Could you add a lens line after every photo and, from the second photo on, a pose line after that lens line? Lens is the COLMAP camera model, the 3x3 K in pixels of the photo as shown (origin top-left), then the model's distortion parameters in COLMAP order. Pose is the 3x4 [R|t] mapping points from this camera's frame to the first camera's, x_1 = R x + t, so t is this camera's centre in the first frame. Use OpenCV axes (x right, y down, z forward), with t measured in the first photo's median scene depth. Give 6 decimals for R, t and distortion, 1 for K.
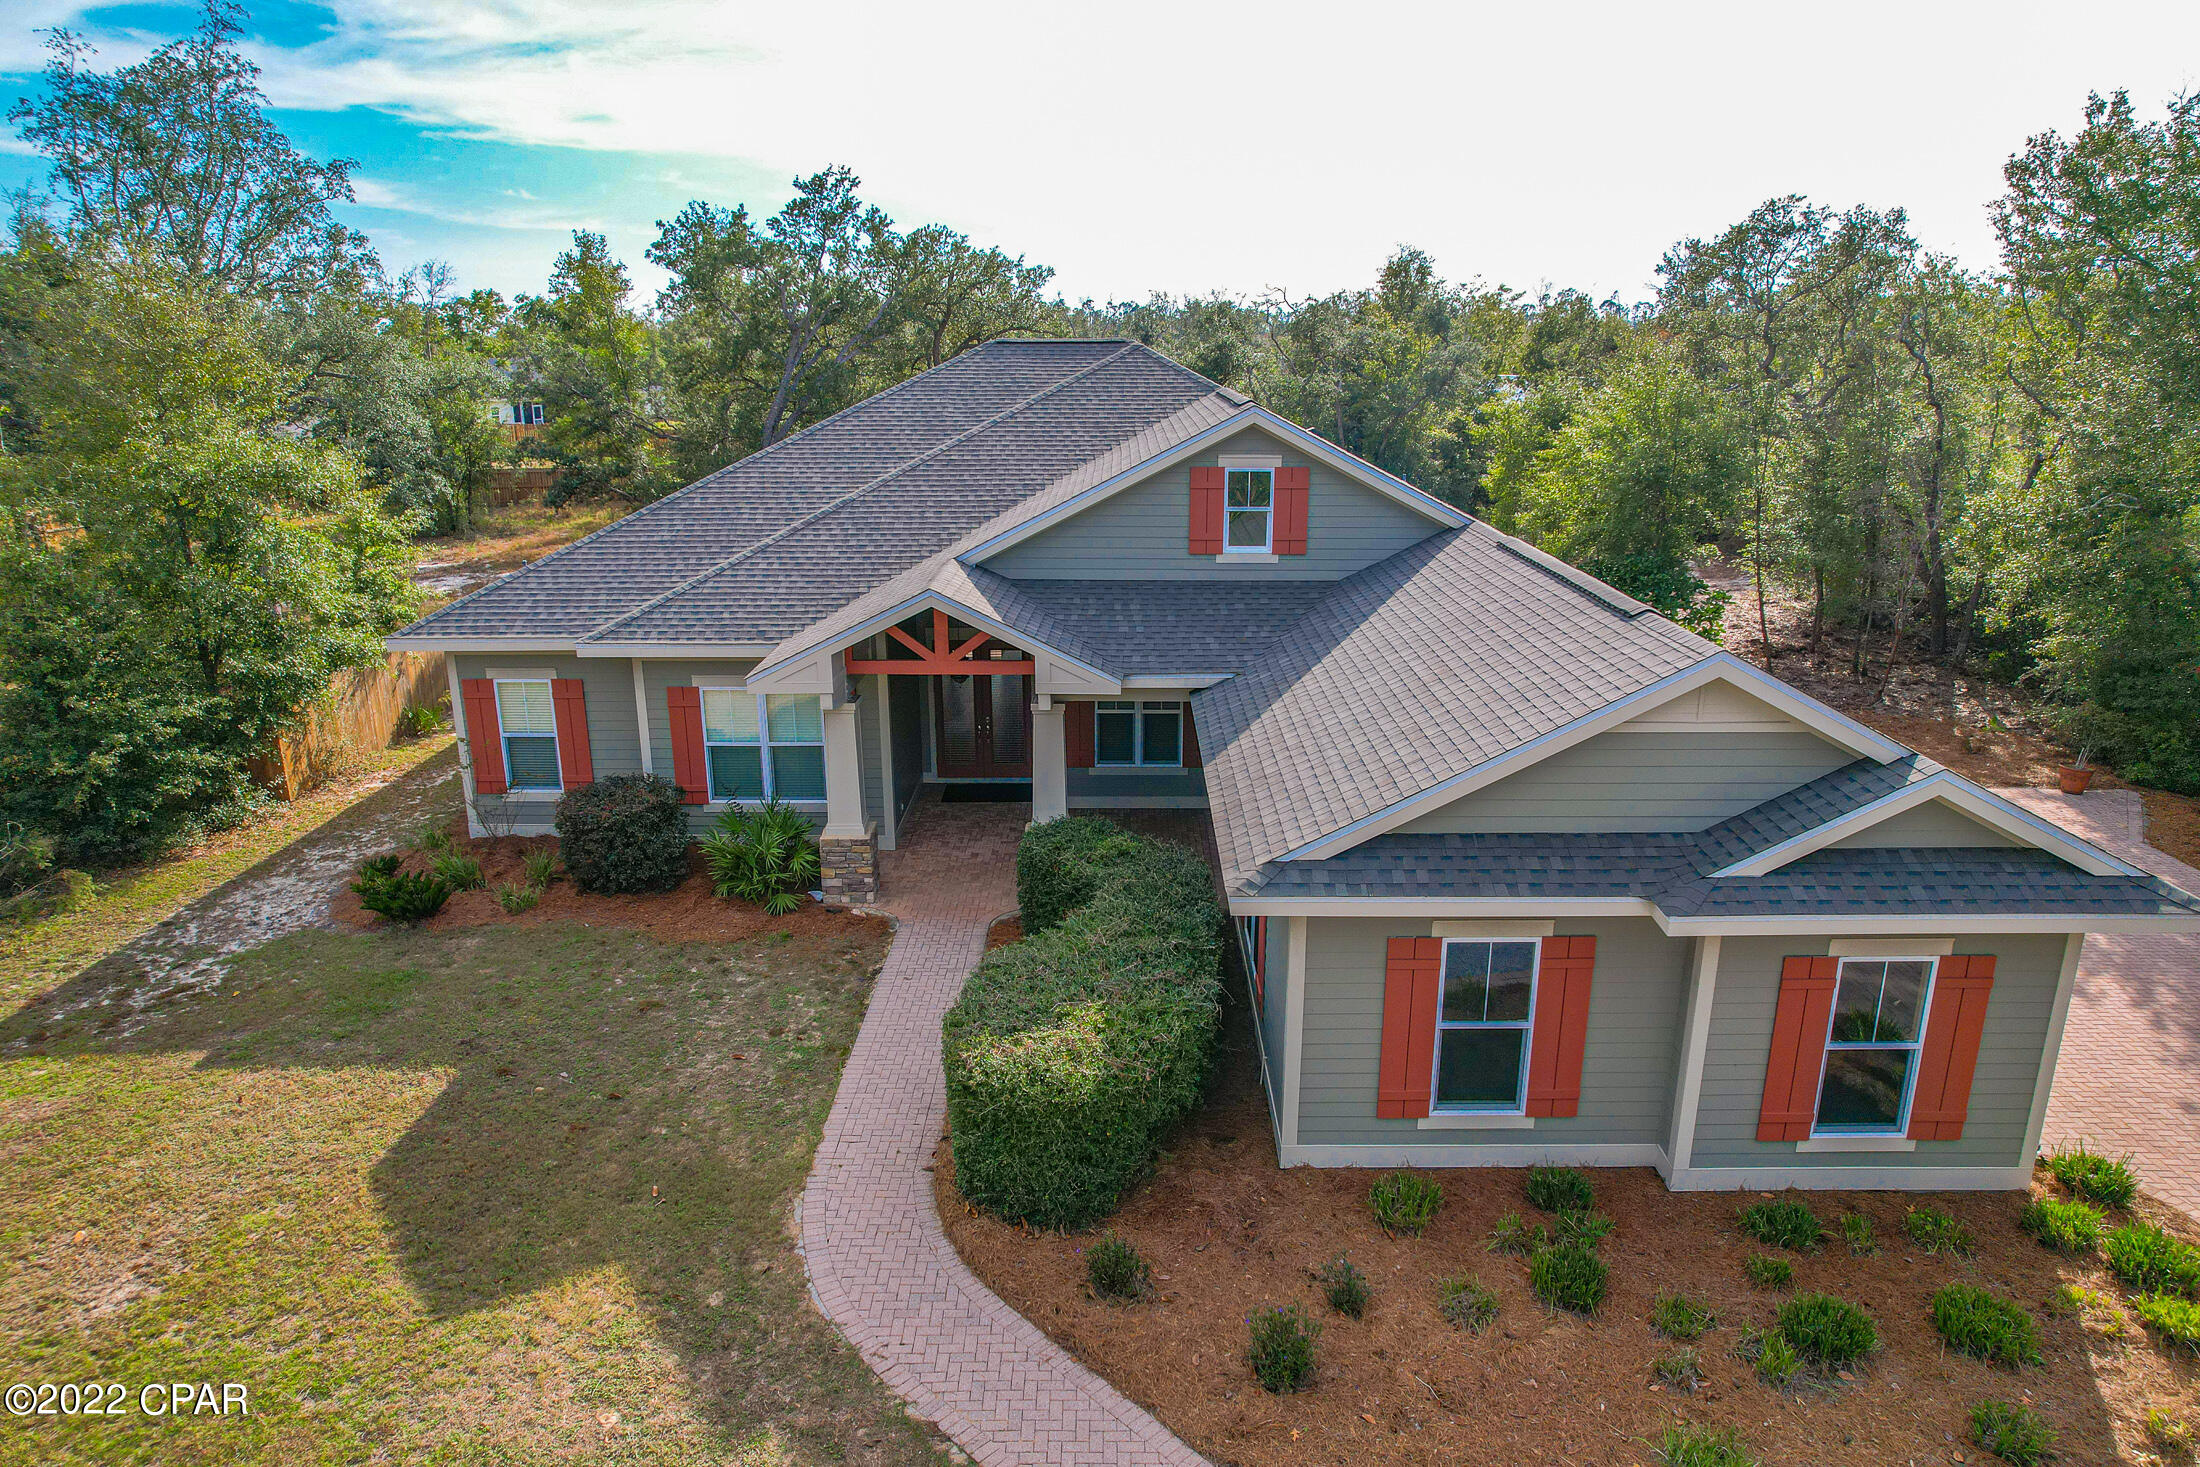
lens RADIAL K [[1424.8, 0, 1105.0], [0, 1424.8, 740.3], [0, 0, 1]] dist [-0.072963, 0.066445]
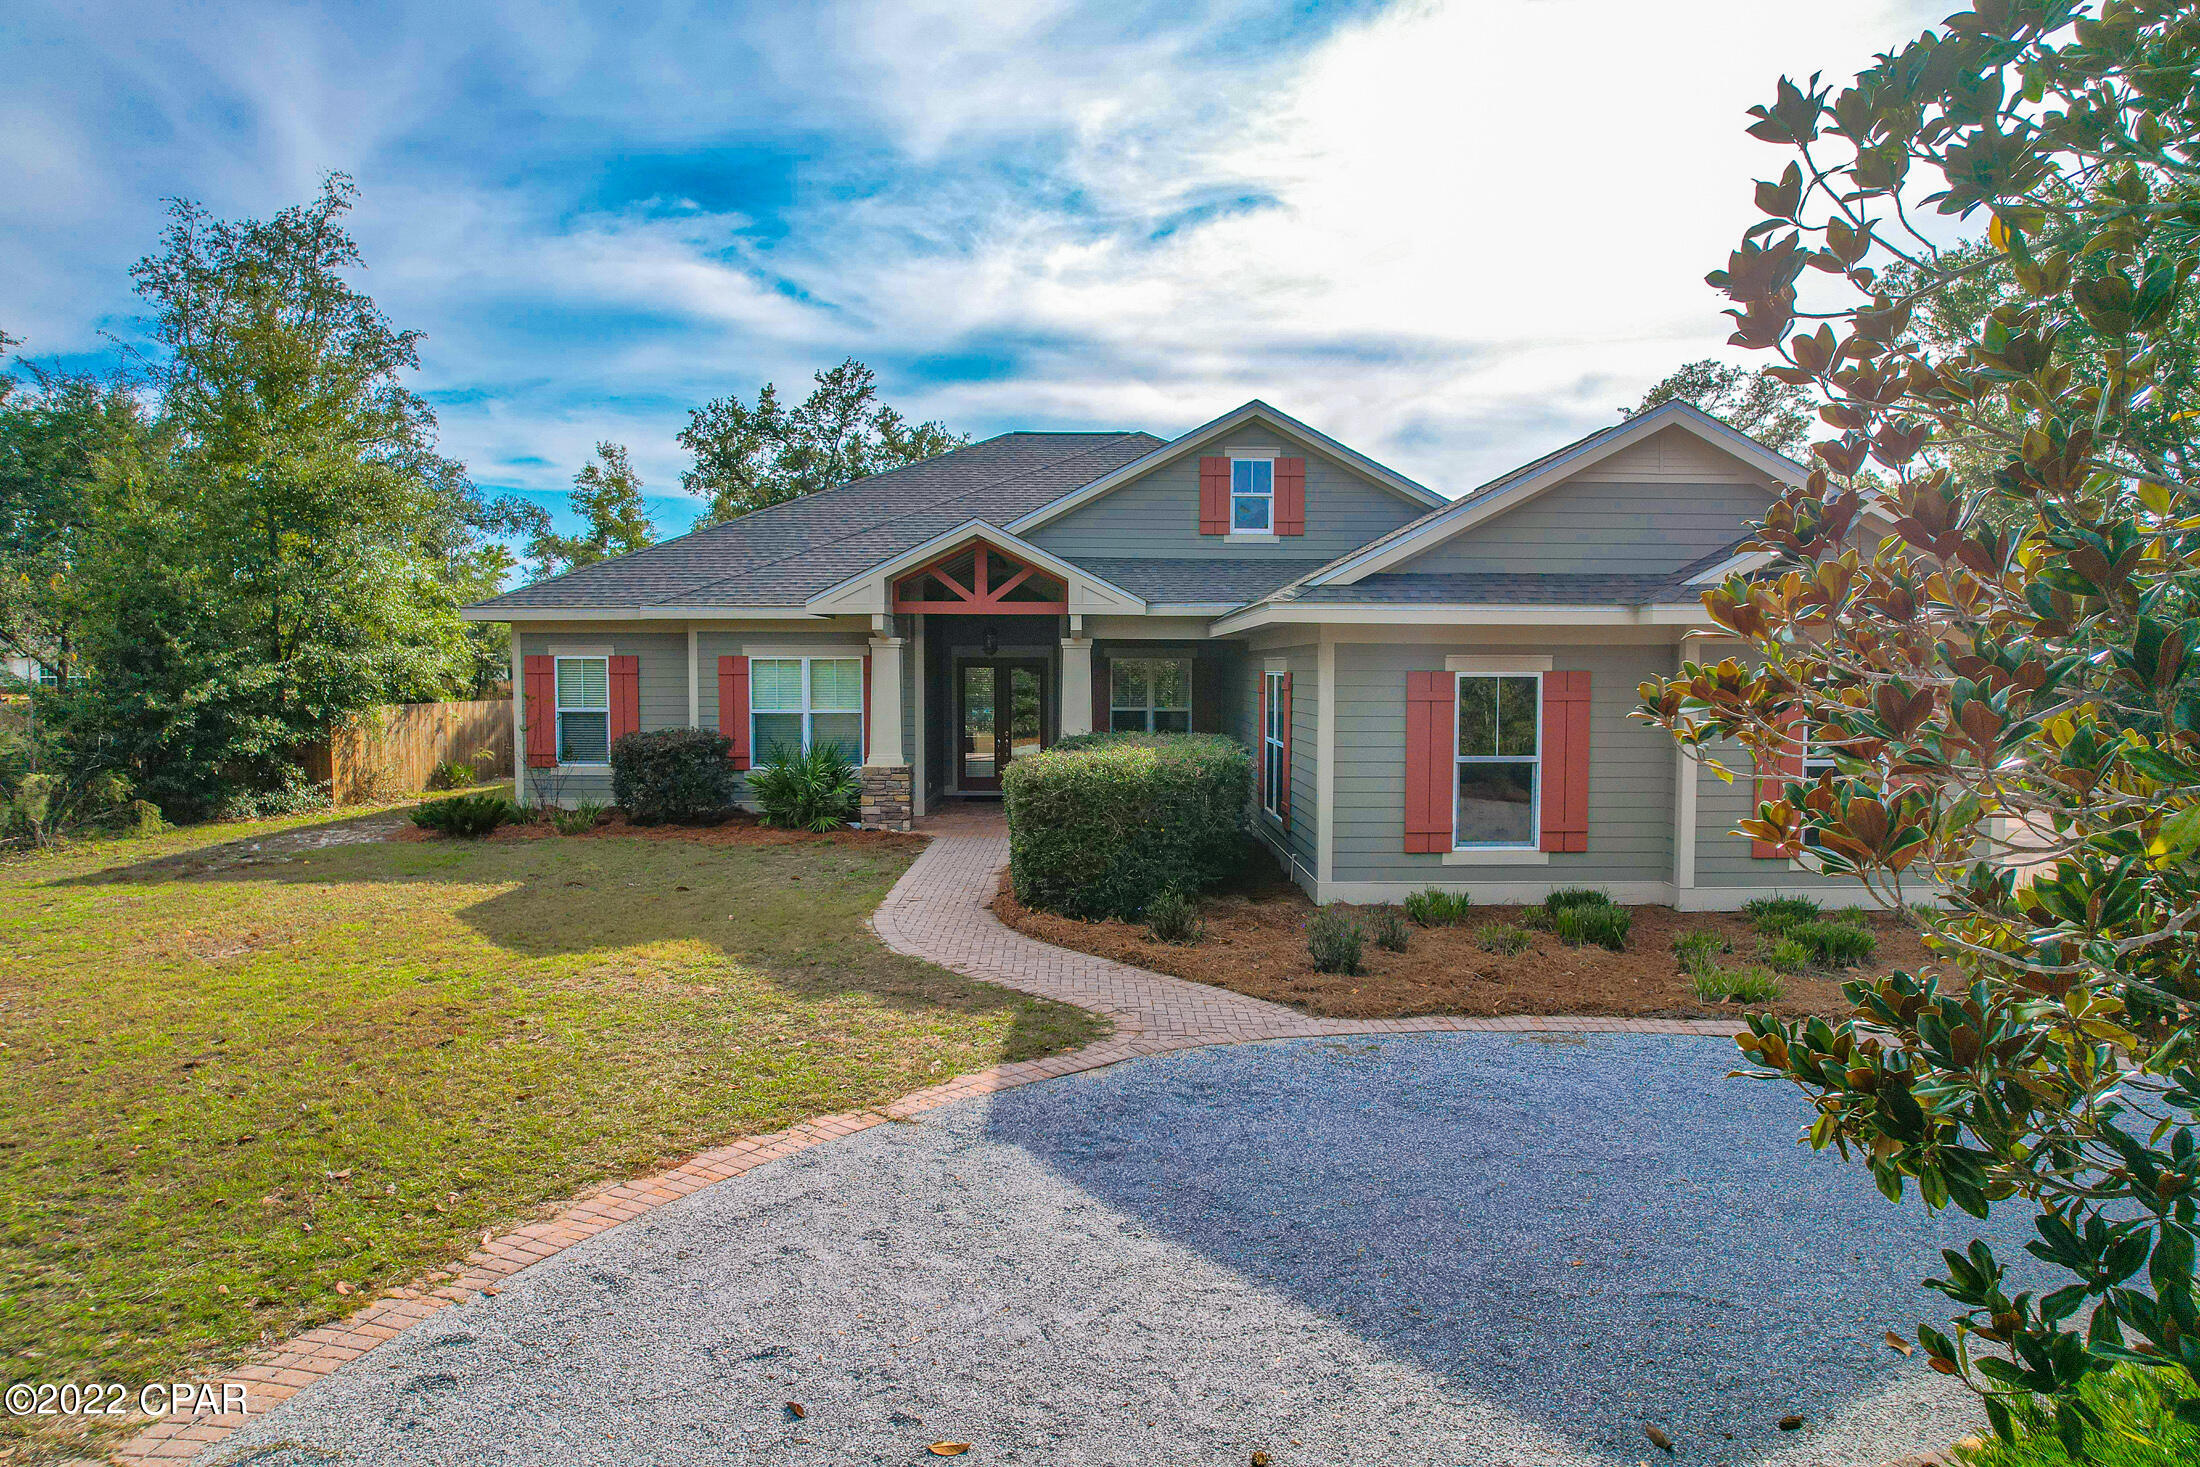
lens RADIAL K [[1424.8, 0, 1105.8], [0, 1424.8, 746.6], [0, 0, 1]] dist [-0.072963, 0.066445]
pose [[0.999673, 0.003762, 0.025296, -0.047228], [0.002008, 0.974523, -0.224280, 0.314834], [-0.025495, 0.224257, 0.974196, -0.053273]]
